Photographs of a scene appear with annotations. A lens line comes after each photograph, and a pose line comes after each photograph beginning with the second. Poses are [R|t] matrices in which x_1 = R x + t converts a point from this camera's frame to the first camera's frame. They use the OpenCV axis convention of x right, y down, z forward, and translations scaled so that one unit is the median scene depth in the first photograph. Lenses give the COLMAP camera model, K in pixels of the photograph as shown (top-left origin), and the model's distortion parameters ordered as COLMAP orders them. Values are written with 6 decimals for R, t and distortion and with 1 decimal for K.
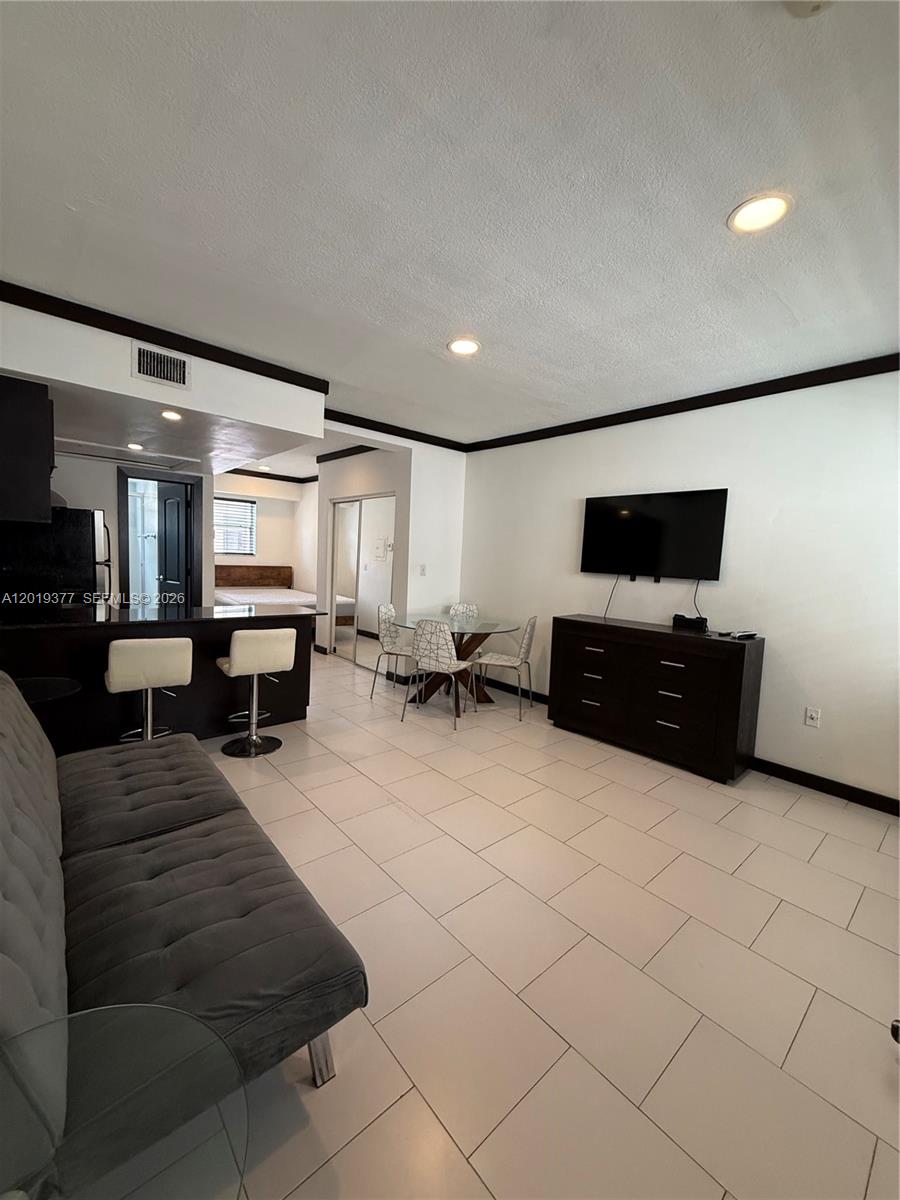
lens RADIAL K [[476.3, 0, 450.4], [0, 476.3, 597.9], [0, 0, 1]] dist [-0.001314, -0.000168]
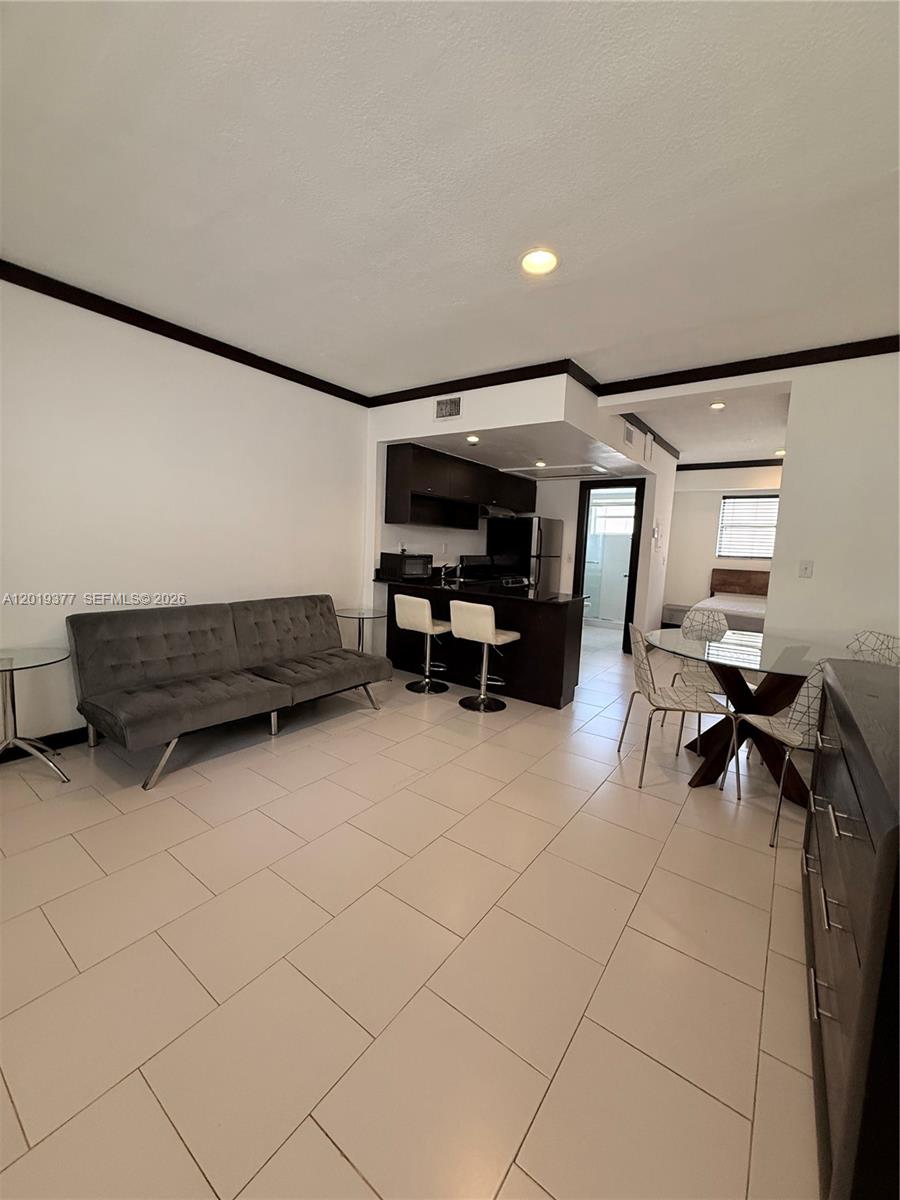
lens RADIAL K [[476.3, 0, 450.4], [0, 476.3, 597.9], [0, 0, 1]] dist [-0.001314, -0.000168]
pose [[0.220690, 0.077747, -0.972240, 0.693008], [-0.114733, 0.991966, 0.053281, -0.002202], [0.968572, 0.099790, 0.227837, 0.633798]]
